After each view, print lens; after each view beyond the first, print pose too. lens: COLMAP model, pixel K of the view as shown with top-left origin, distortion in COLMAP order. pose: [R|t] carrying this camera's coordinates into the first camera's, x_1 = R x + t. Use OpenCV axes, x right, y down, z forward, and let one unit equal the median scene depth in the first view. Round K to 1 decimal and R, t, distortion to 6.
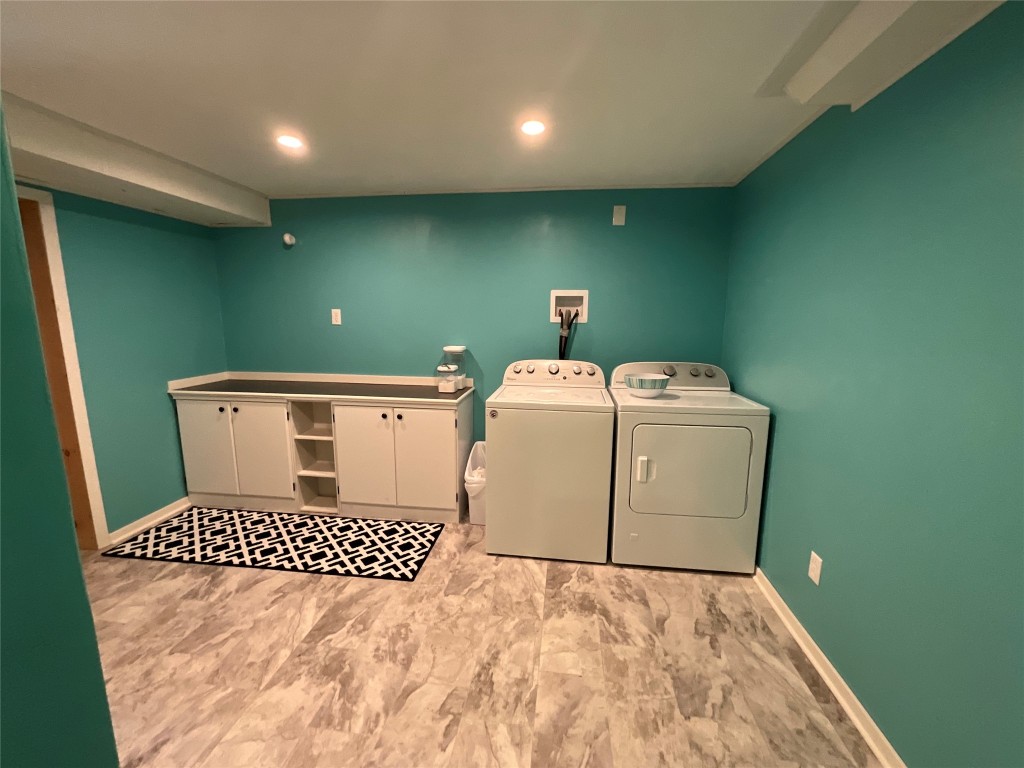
lens RADIAL K [[415.3, 0, 513.6], [0, 415.3, 389.2], [0, 0, 1]] dist [0.002032, -0.000093]
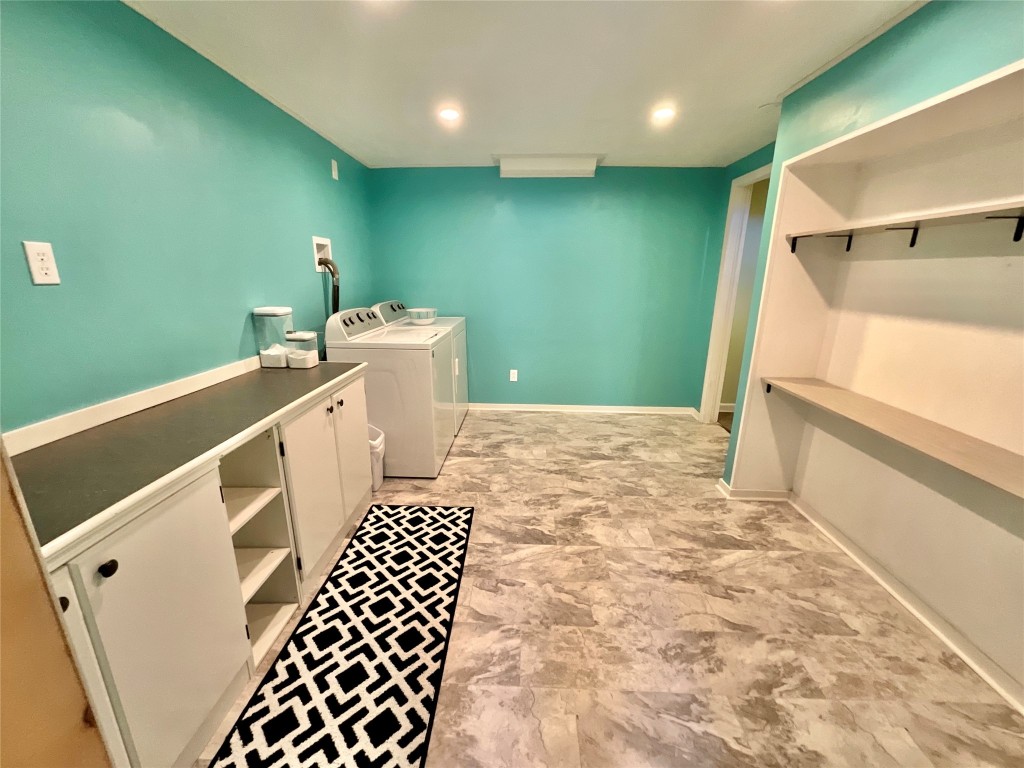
lens RADIAL K [[415.3, 0, 516.1], [0, 415.3, 383.6], [0, 0, 1]] dist [0.002032, -0.000093]
pose [[-0.102743, -0.271411, 0.956964, -1.307313], [0.158396, 0.945315, 0.285113, -0.167095], [-0.982015, 0.180873, -0.054134, 0.938519]]
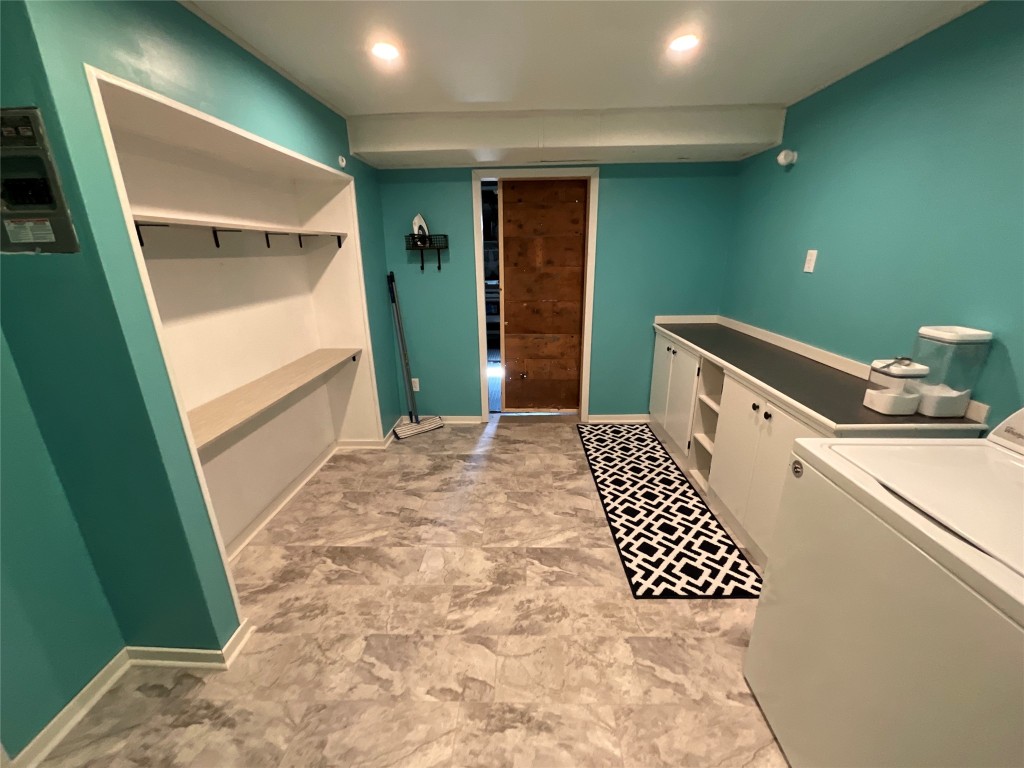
lens RADIAL K [[415.3, 0, 511.6], [0, 415.3, 385.3], [0, 0, 1]] dist [0.002032, -0.000093]
pose [[0.100885, 0.299578, -0.948723, 0.408886], [-0.156636, 0.946478, 0.282213, -0.138848], [0.982490, 0.120133, 0.142410, 0.626811]]
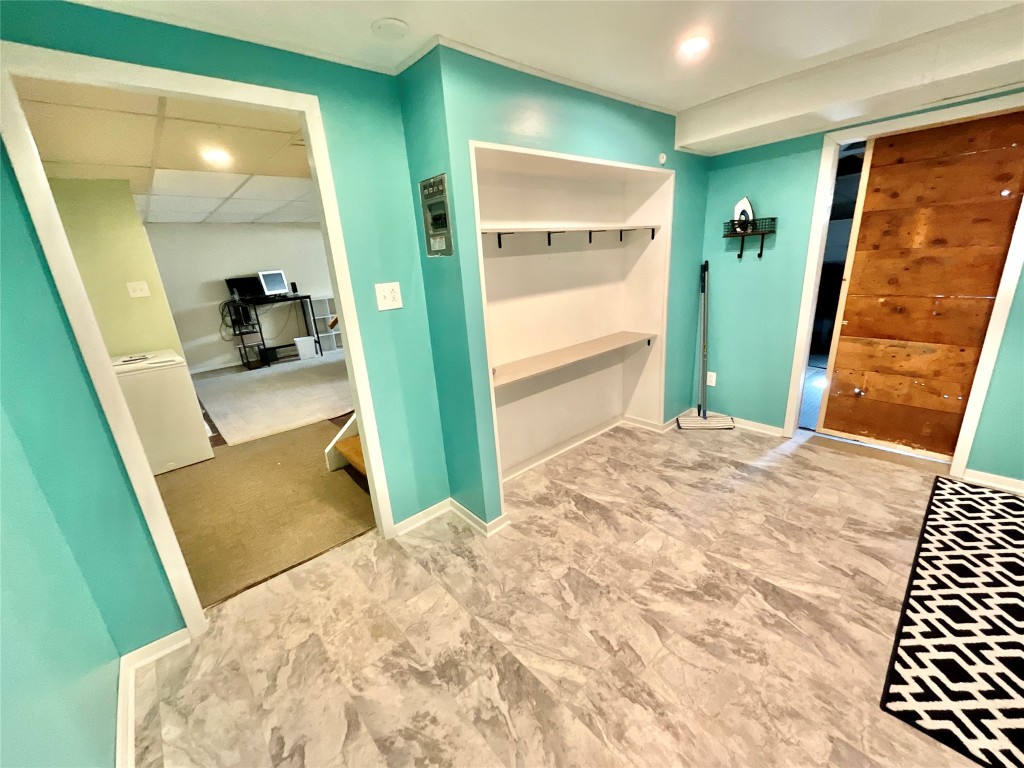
lens RADIAL K [[415.3, 0, 514.8], [0, 415.3, 385.1], [0, 0, 1]] dist [0.002032, -0.000093]
pose [[-0.652038, 0.259285, -0.712473, 0.427795], [-0.069504, 0.915309, 0.396710, -0.171141], [0.754994, 0.308190, -0.578795, 0.853342]]
